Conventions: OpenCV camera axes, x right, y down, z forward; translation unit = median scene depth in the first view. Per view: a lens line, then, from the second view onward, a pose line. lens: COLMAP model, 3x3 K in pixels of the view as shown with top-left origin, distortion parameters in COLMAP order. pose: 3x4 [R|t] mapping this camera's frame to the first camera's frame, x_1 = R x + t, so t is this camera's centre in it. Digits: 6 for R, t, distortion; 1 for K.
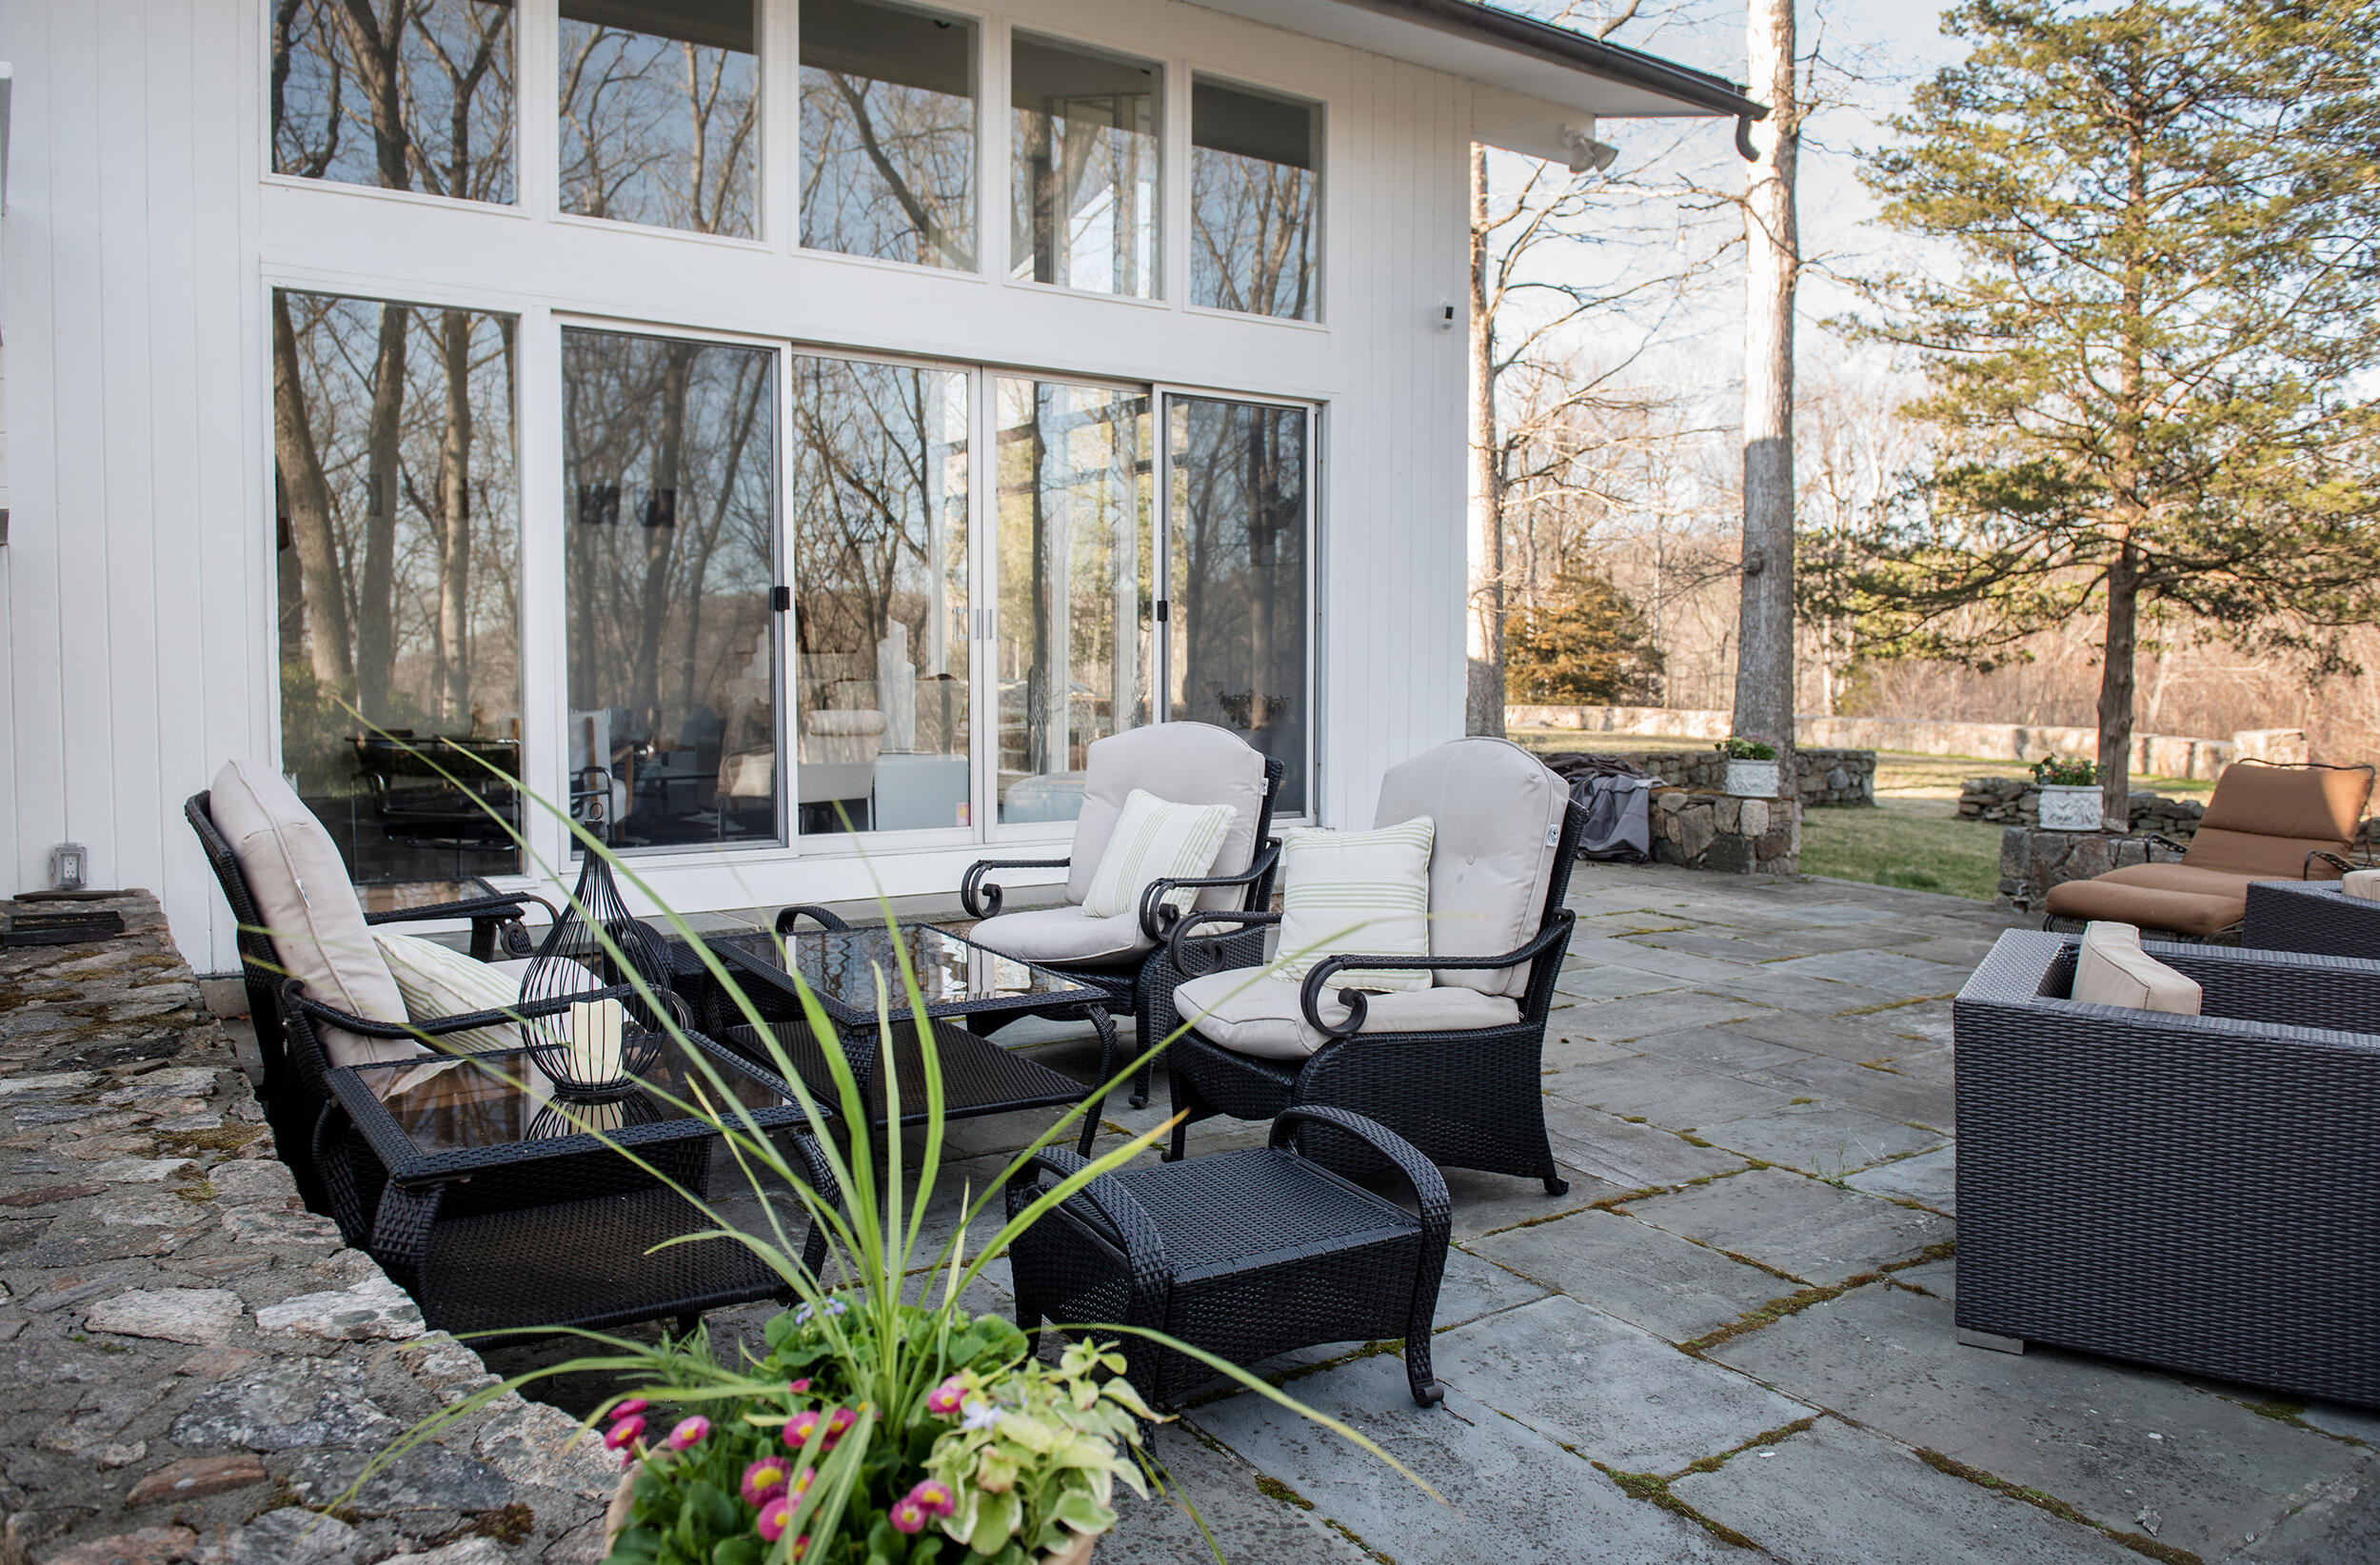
lens RADIAL K [[1717.7, 0, 1190.0], [0, 1717.7, 782.5], [0, 0, 1]] dist [-0.027805, -0.049968]
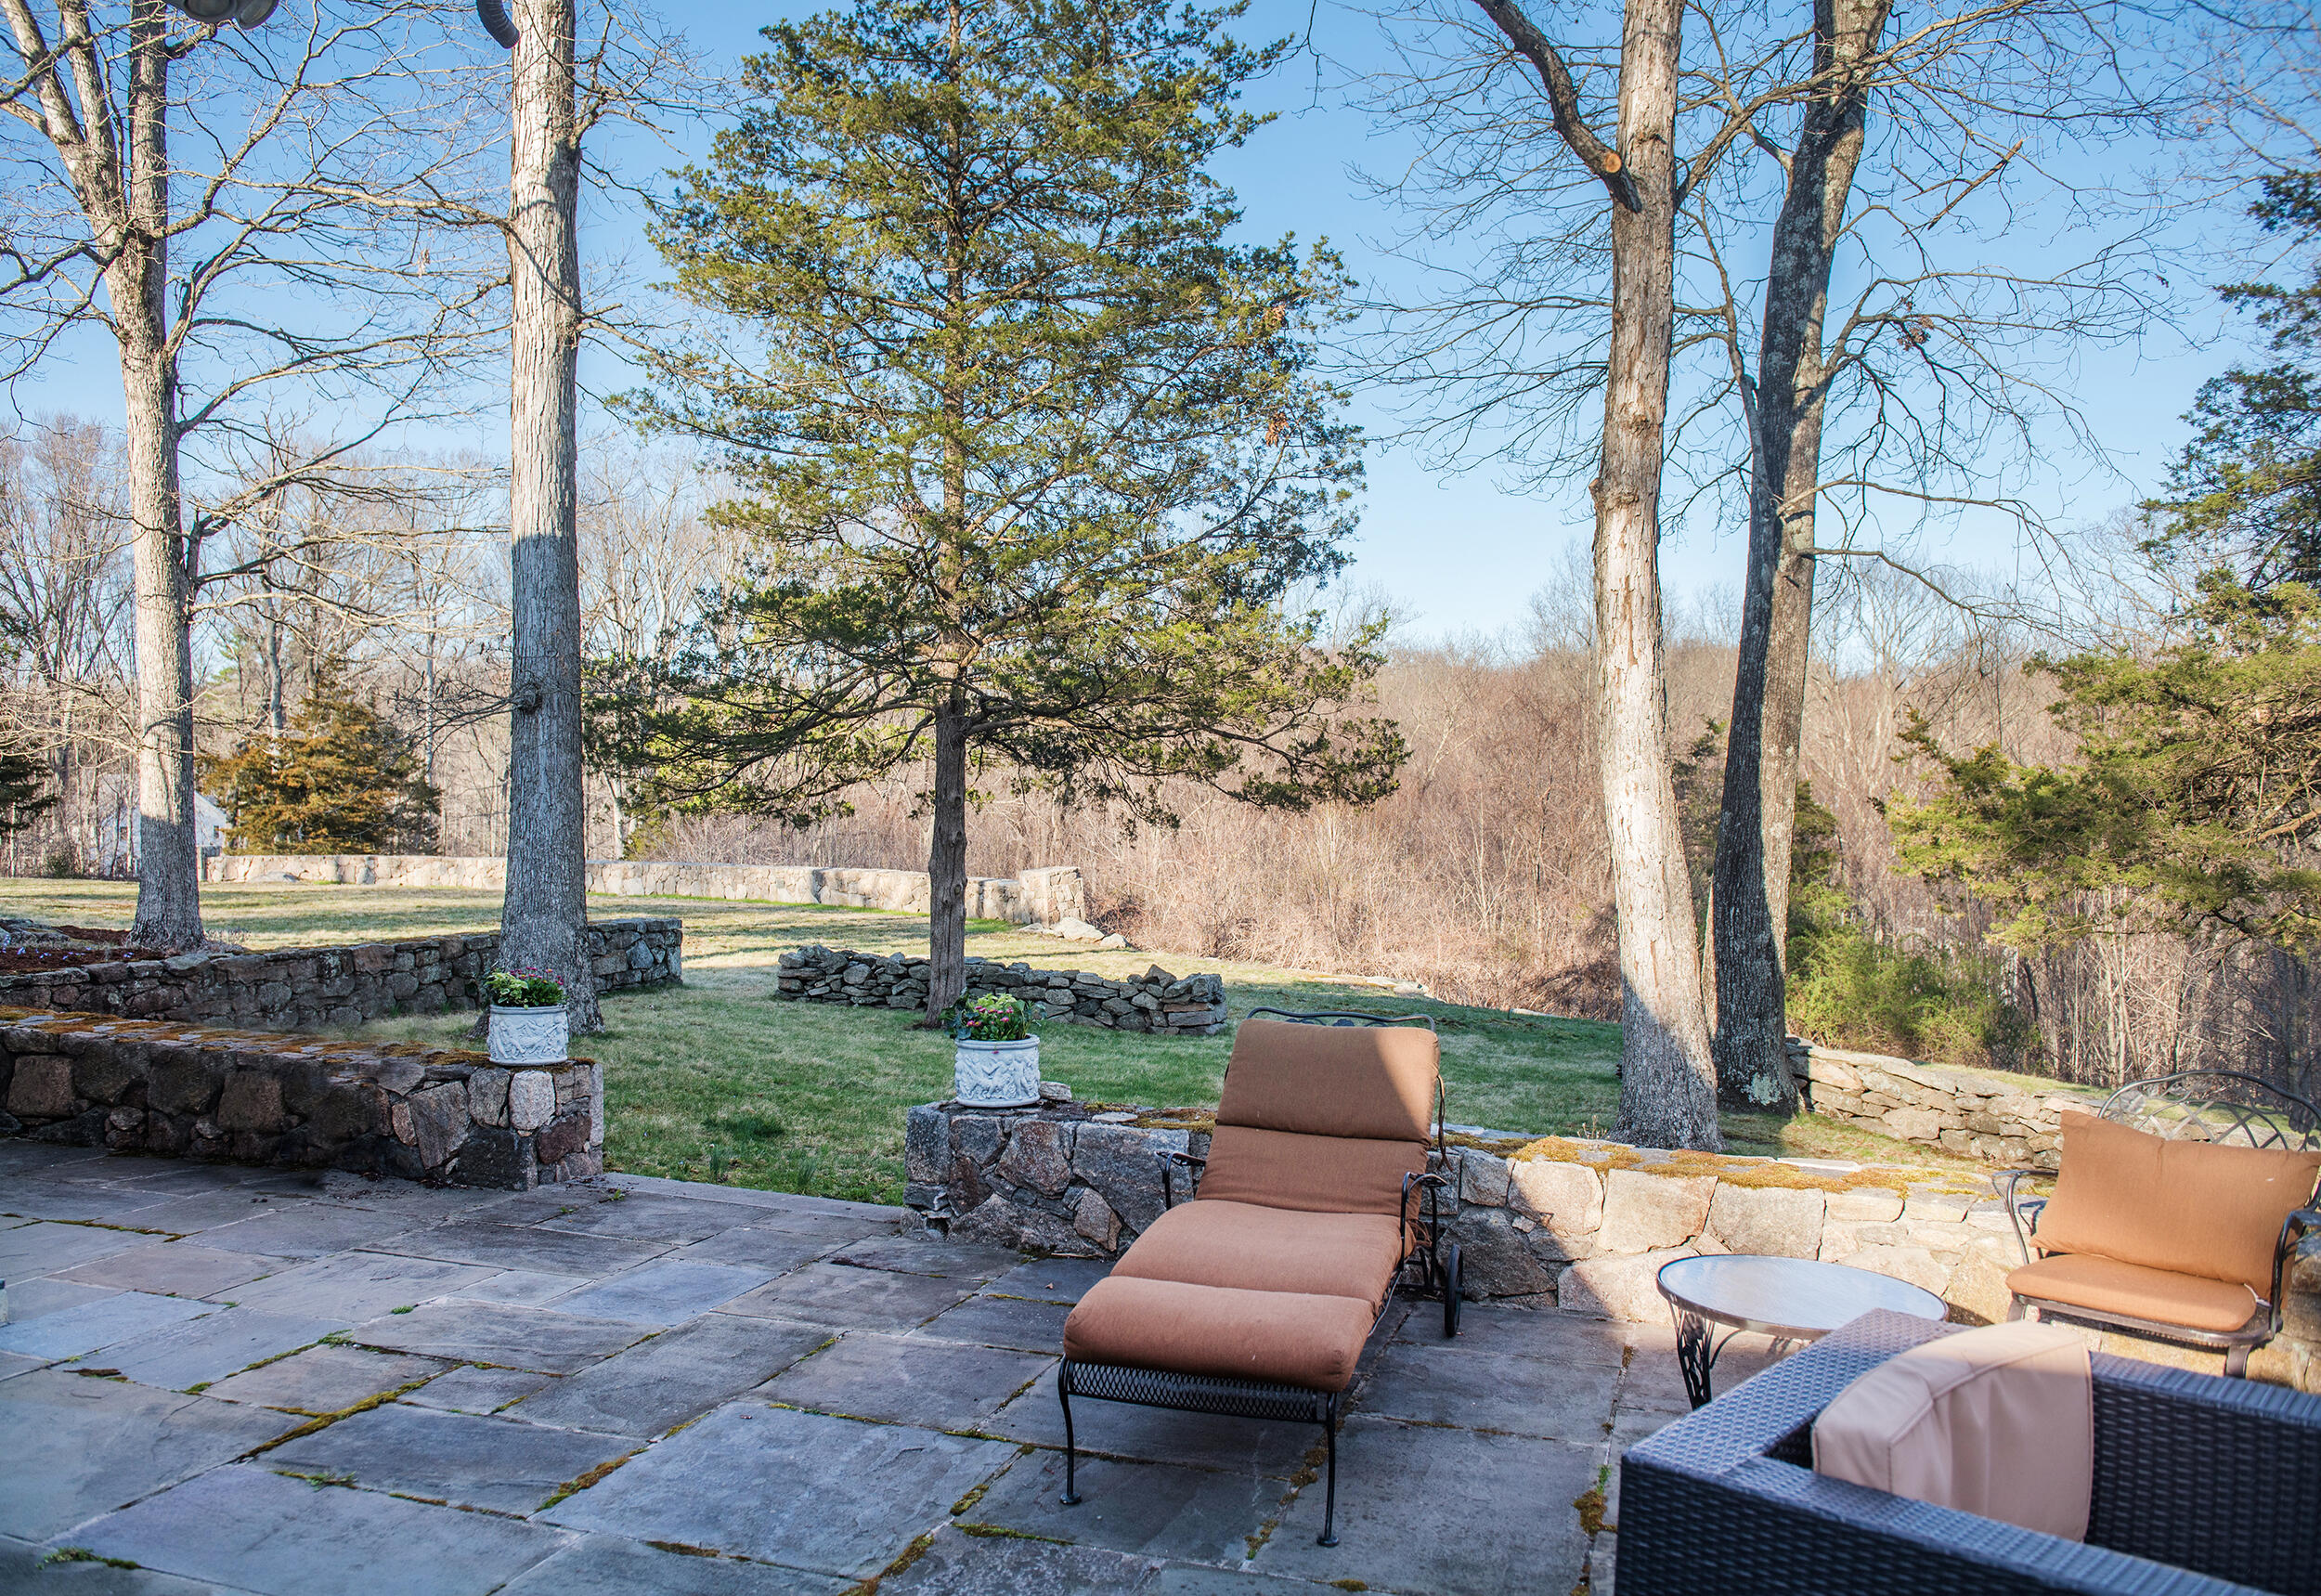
lens RADIAL K [[1857.5, 0, 1160.5], [0, 1857.5, 798.0], [0, 0, 1]] dist [-0.041950, 0.001942]
pose [[0.800871, -0.003710, 0.598825, 0.053975], [0.045934, 0.997415, -0.055254, -0.021757], [-0.597073, 0.071758, 0.798971, 0.154412]]
